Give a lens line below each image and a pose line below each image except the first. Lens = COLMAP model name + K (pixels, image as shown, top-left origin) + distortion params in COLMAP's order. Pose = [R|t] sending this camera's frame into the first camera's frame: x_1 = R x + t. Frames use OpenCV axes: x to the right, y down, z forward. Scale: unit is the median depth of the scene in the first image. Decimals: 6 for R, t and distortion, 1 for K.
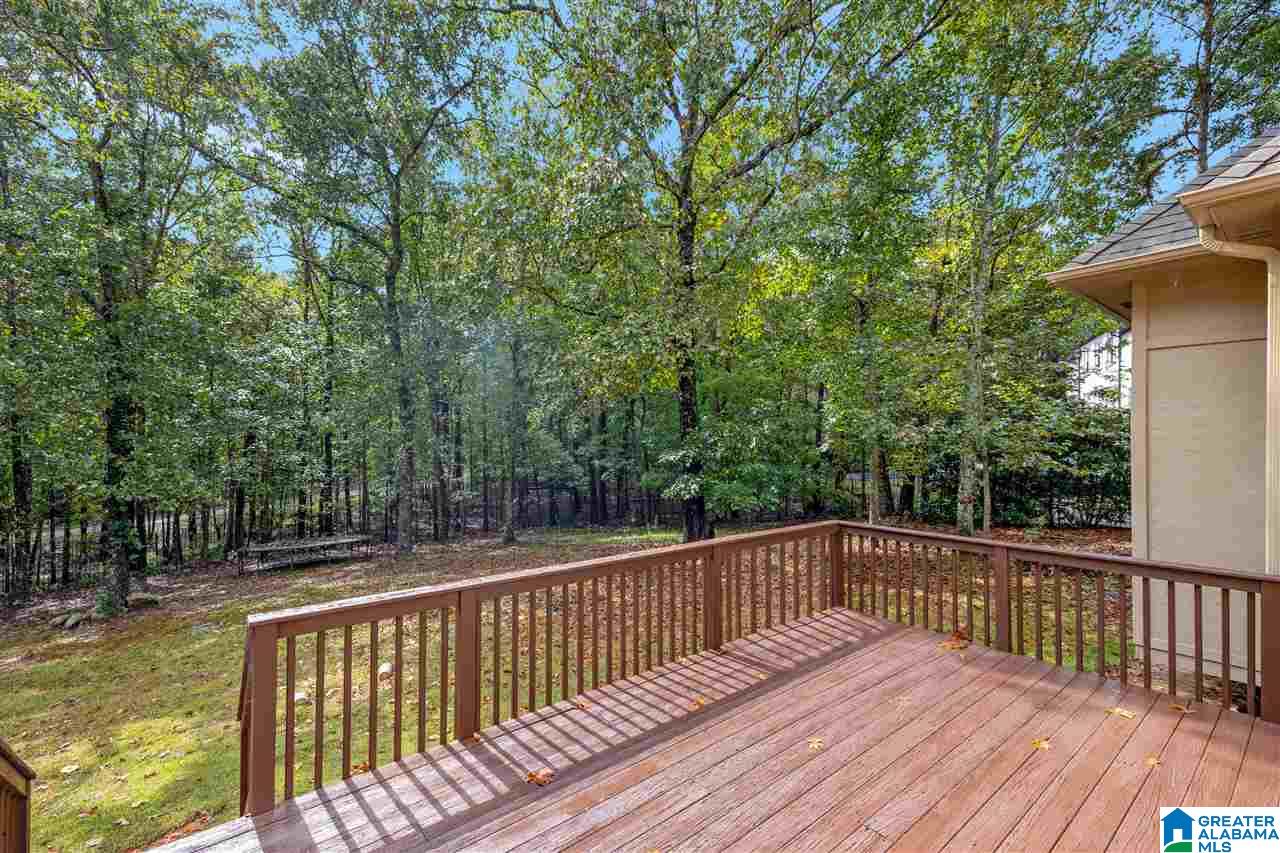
lens RADIAL K [[588.6, 0, 639.2], [0, 588.6, 432.5], [0, 0, 1]] dist [0.002360, 0.000332]
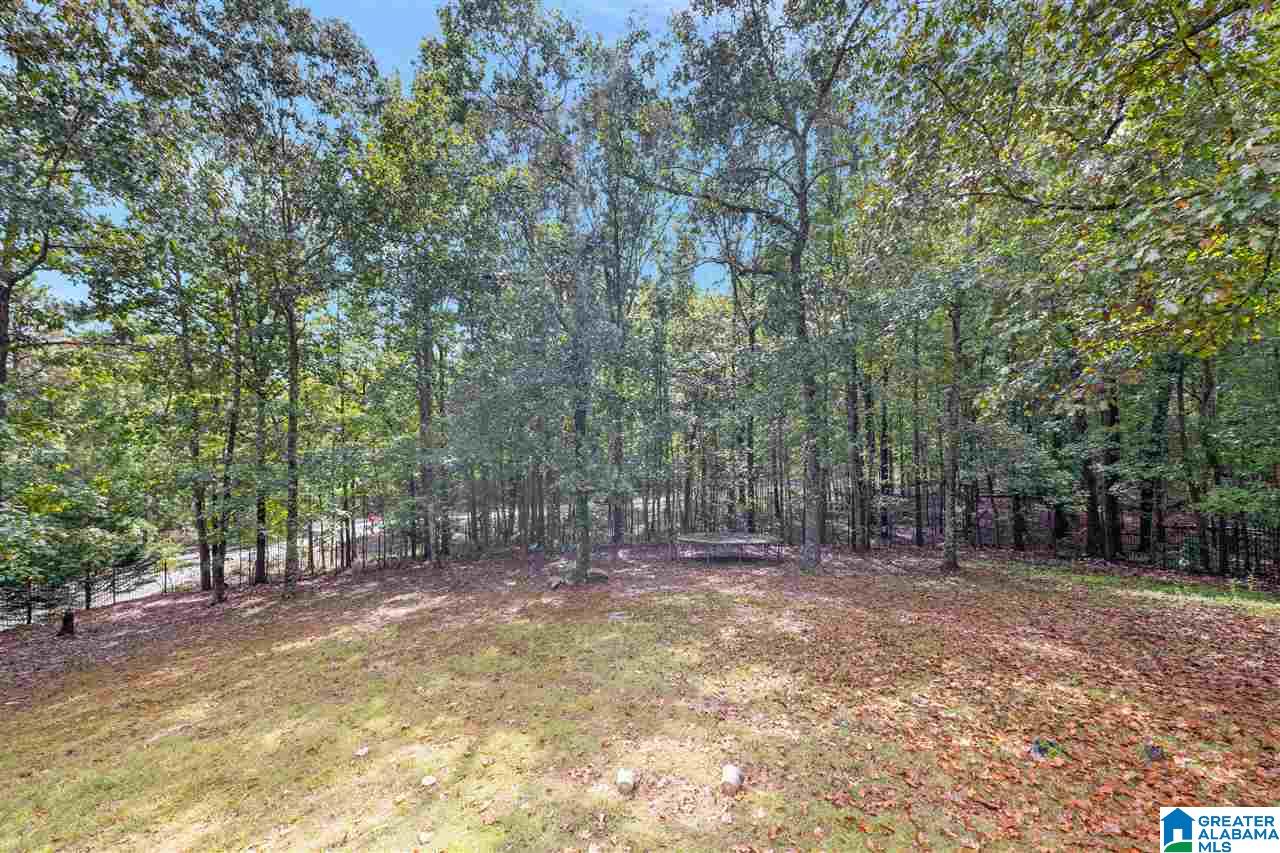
lens RADIAL K [[556.2, 0, 638.1], [0, 556.2, 437.3], [0, 0, 1]] dist [0.050588, 0.000285]
pose [[0.747263, -0.008460, -0.664474, -0.031423], [0.014731, 0.999884, 0.003836, 0.006622], [0.664365, -0.012655, 0.747301, 0.172070]]
